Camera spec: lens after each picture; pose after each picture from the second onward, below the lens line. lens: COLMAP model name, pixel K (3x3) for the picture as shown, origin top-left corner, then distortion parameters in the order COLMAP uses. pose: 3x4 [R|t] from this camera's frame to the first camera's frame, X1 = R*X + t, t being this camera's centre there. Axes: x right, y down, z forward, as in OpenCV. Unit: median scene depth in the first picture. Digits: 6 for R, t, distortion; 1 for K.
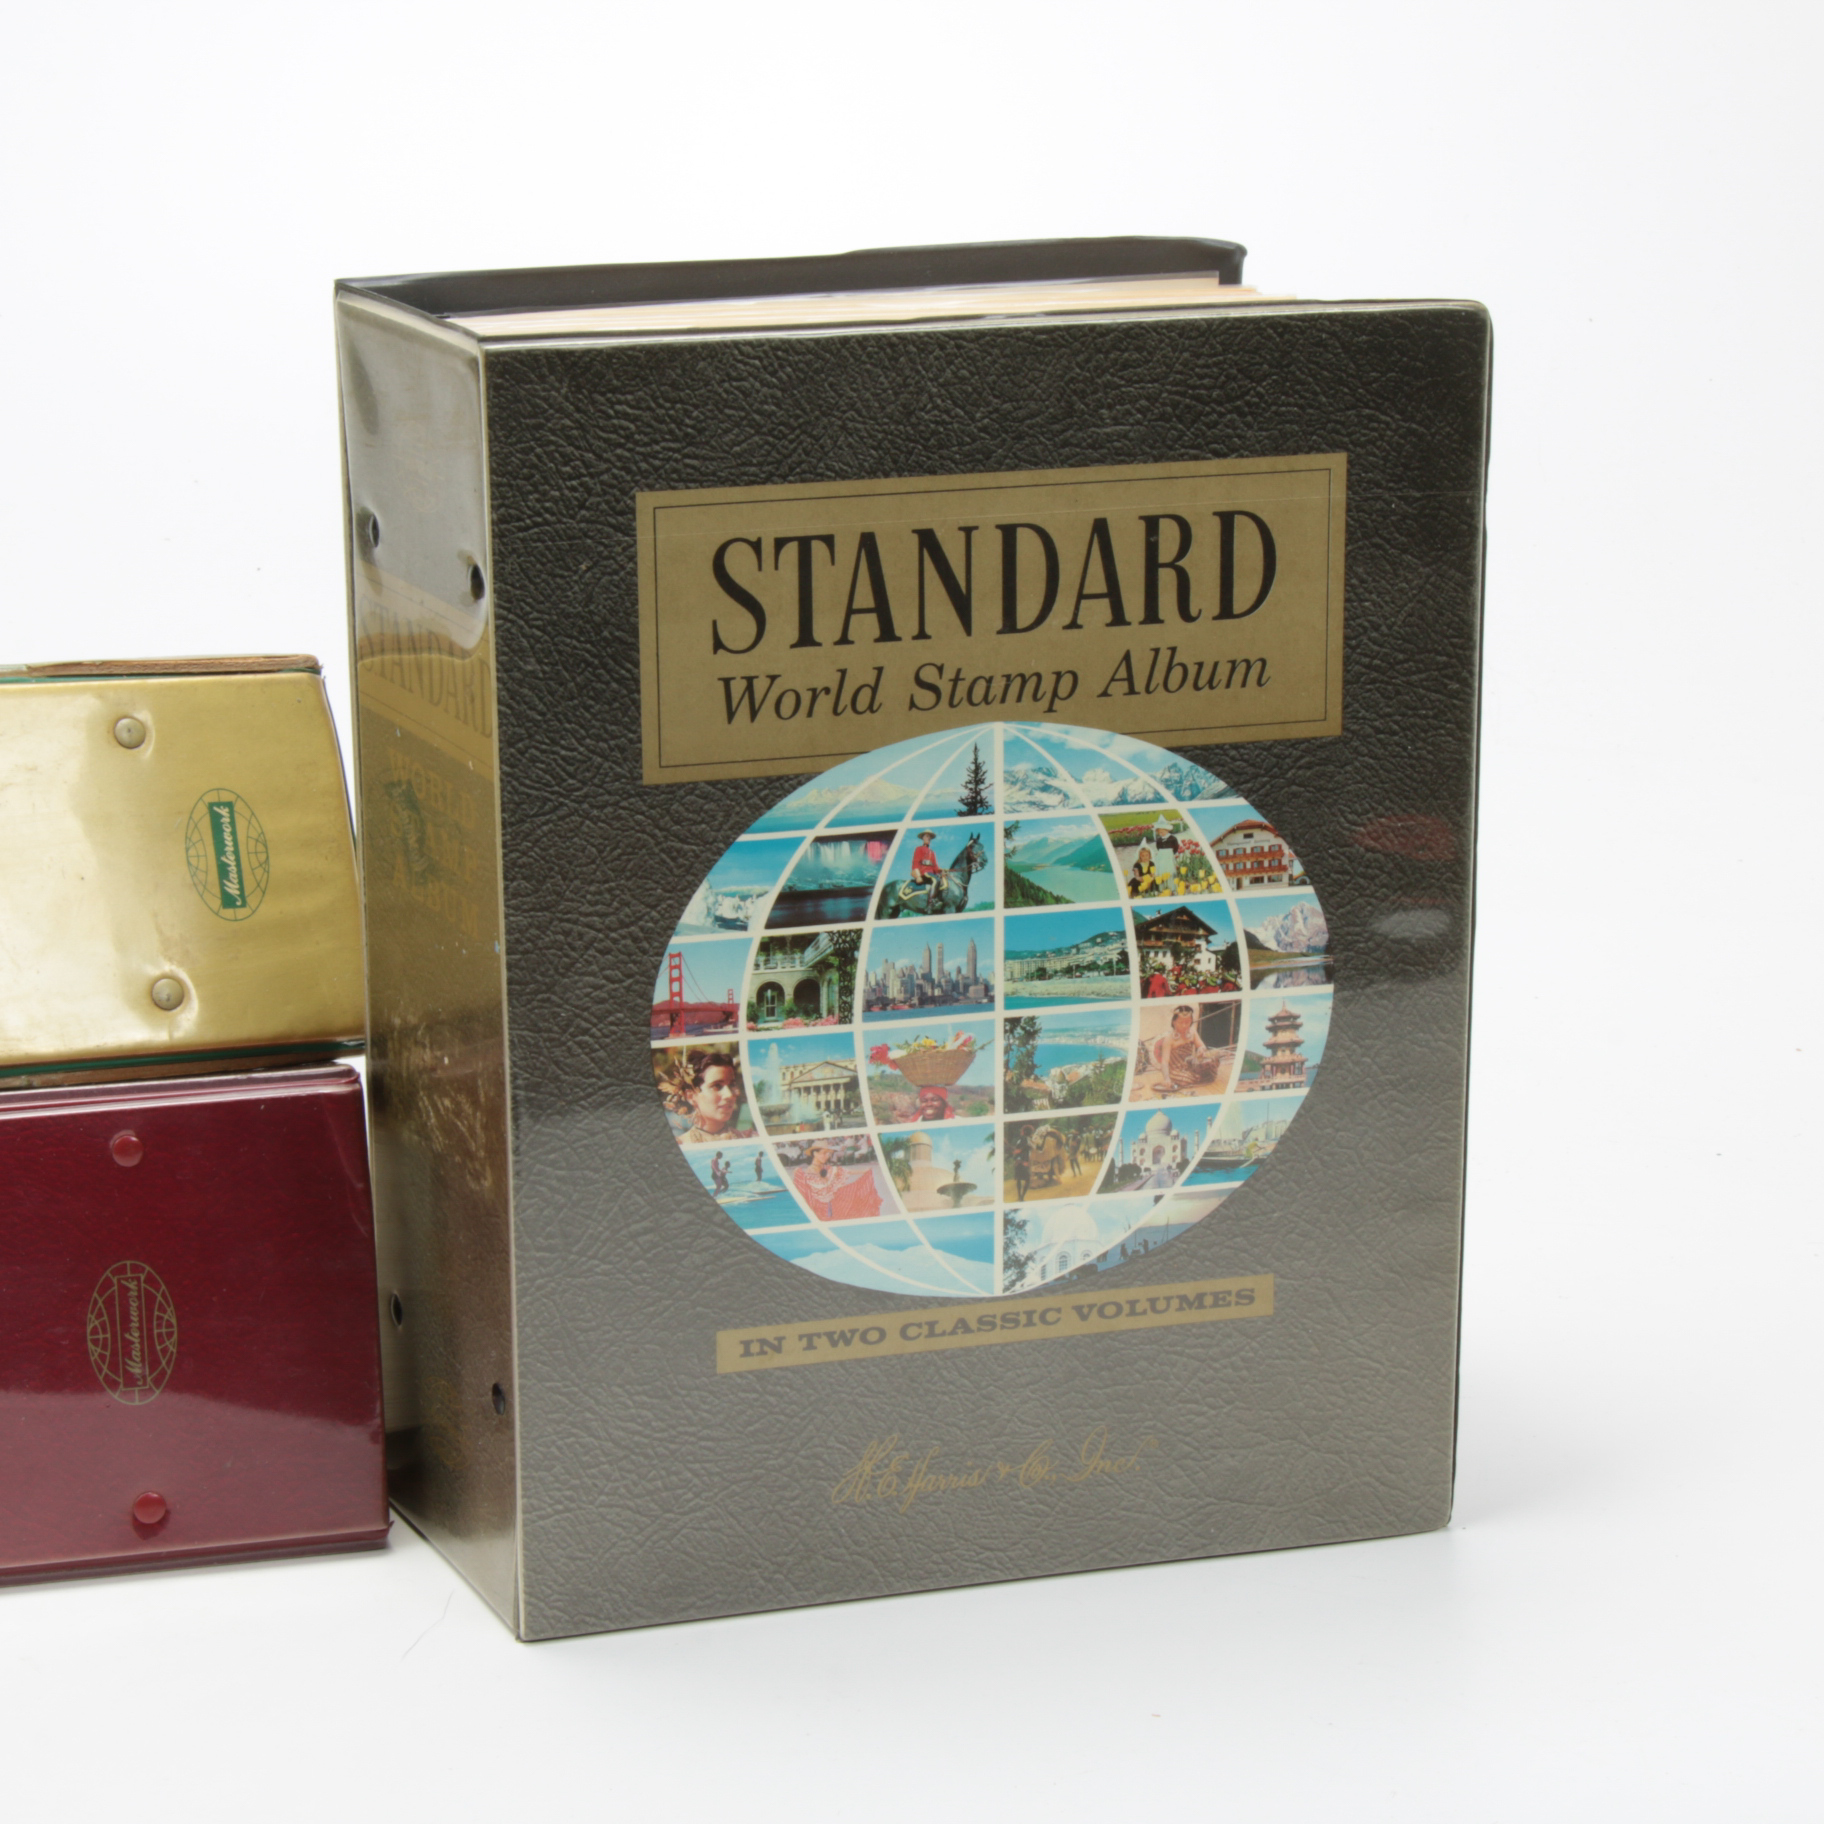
lens RADIAL K [[4398.8, 0, 909.8], [0, 4398.8, 918.7], [0, 0, 1]] dist [0.045961, 0.000000]
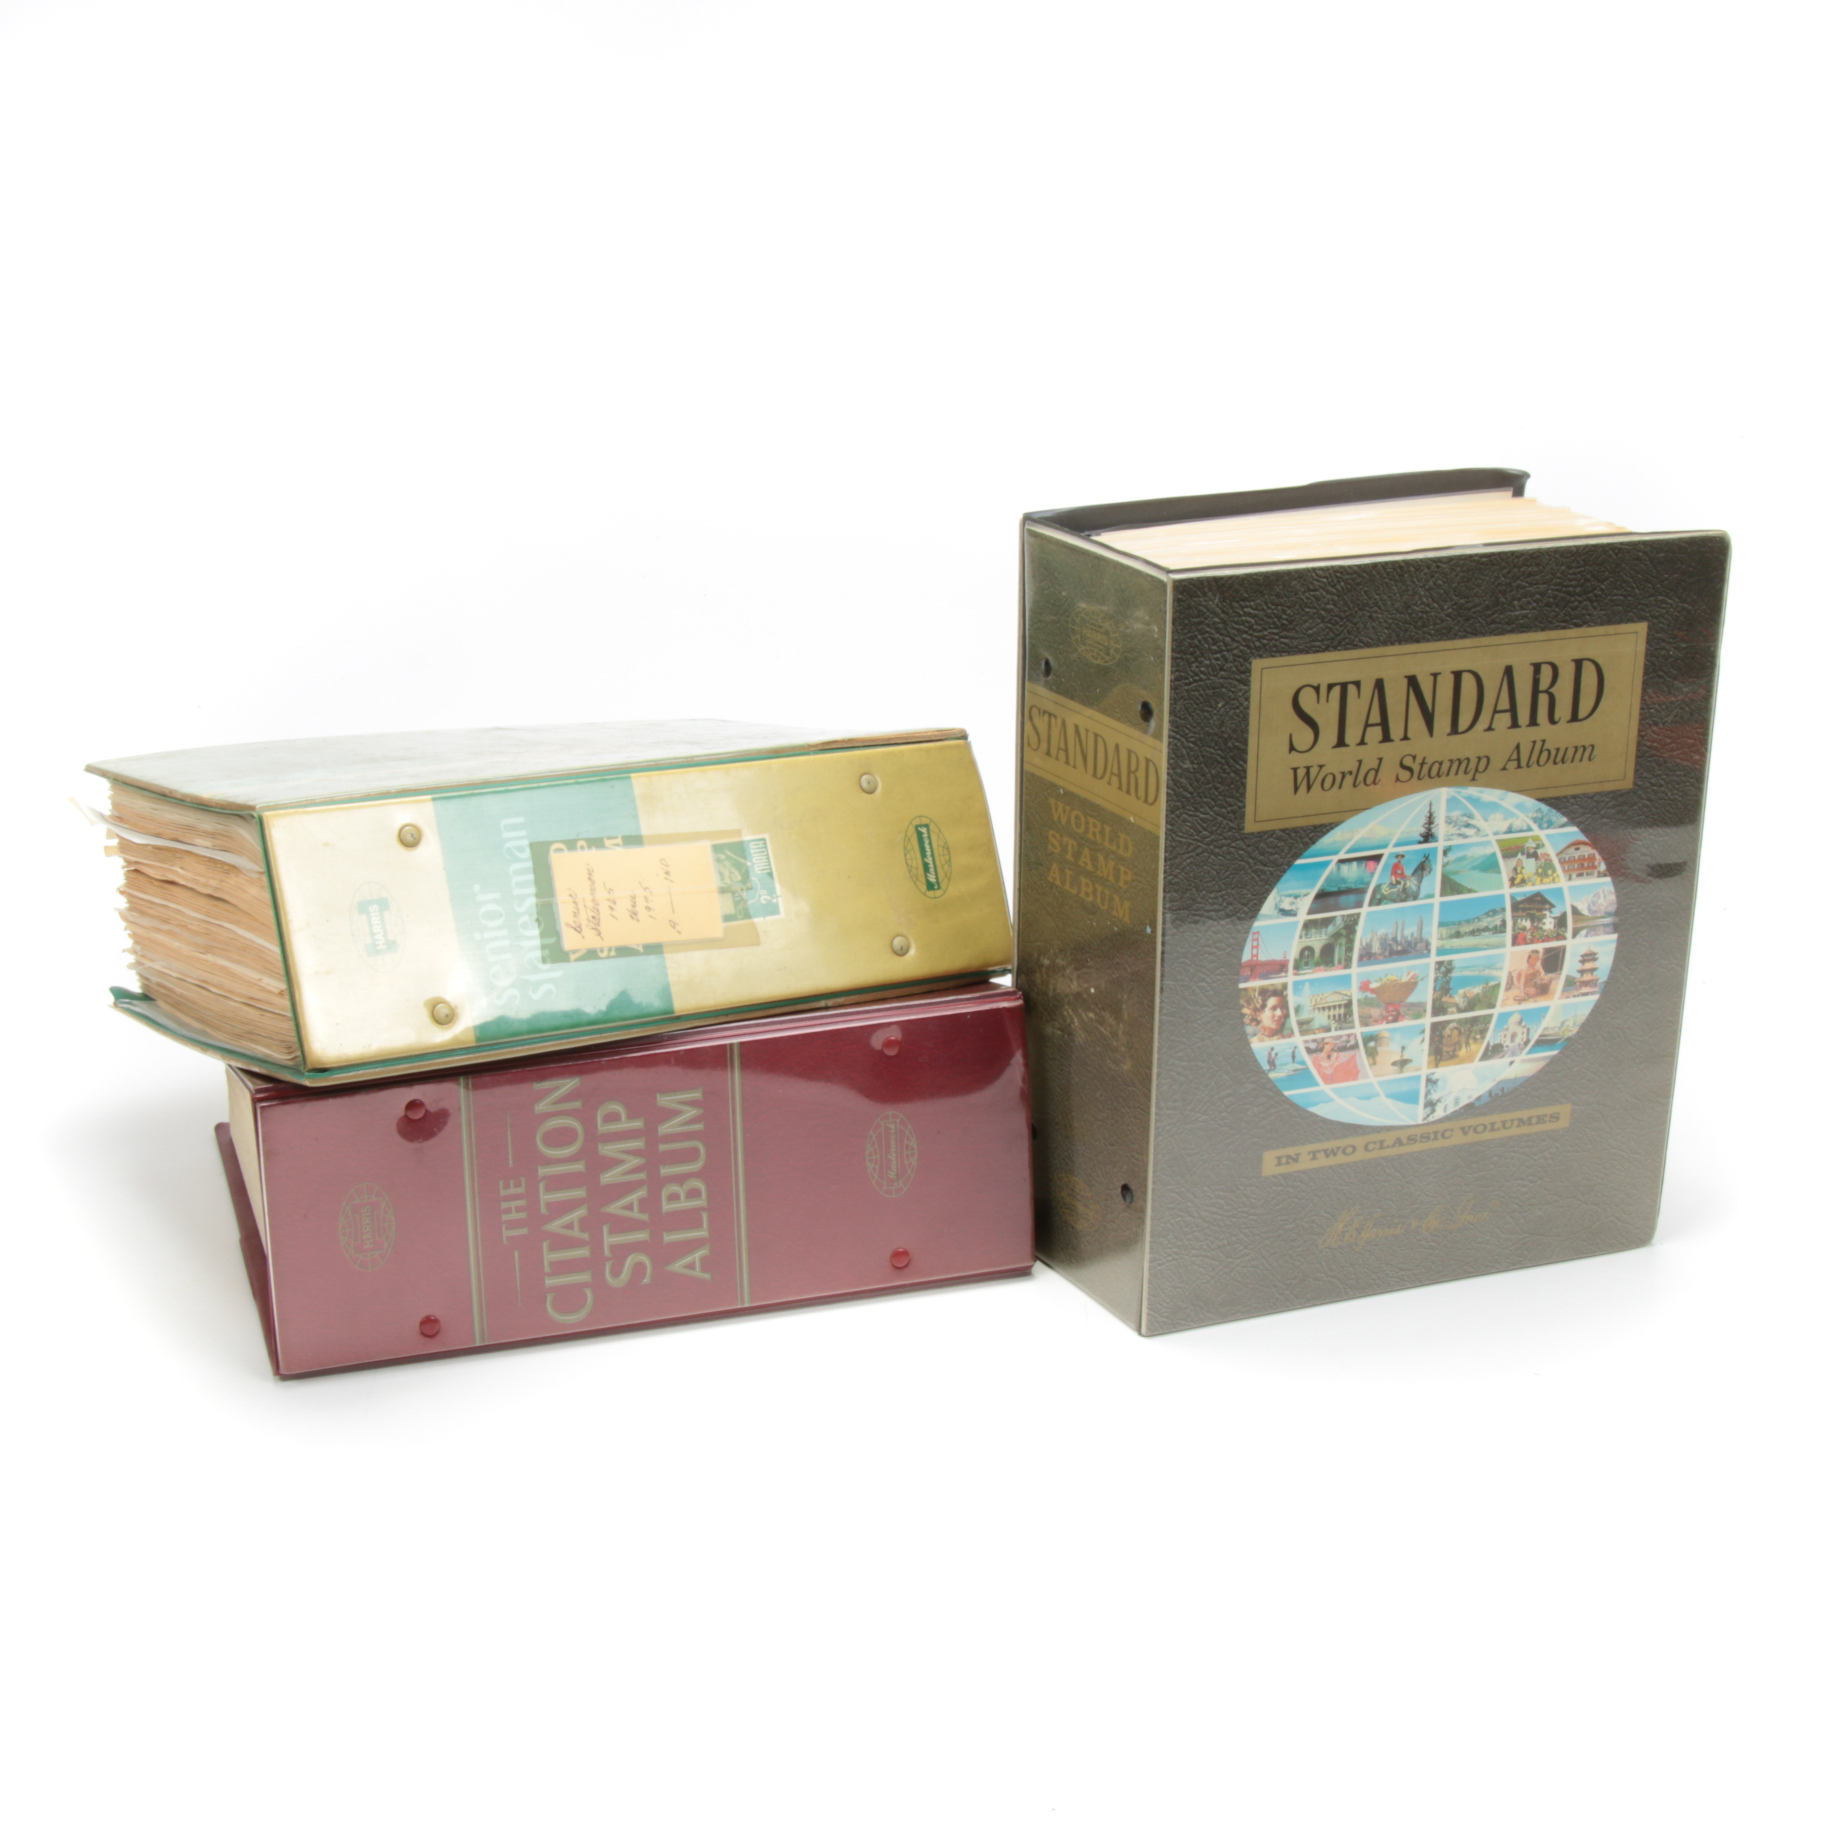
lens RADIAL K [[2887.2, 0, 914.2], [0, 2887.2, 905.9], [0, 0, 1]] dist [-0.080421, 0.000000]
pose [[0.997675, -0.016905, 0.066016, -0.247421], [0.011548, 0.996672, 0.080698, -0.088755], [-0.067160, -0.079748, 0.994550, -0.066200]]
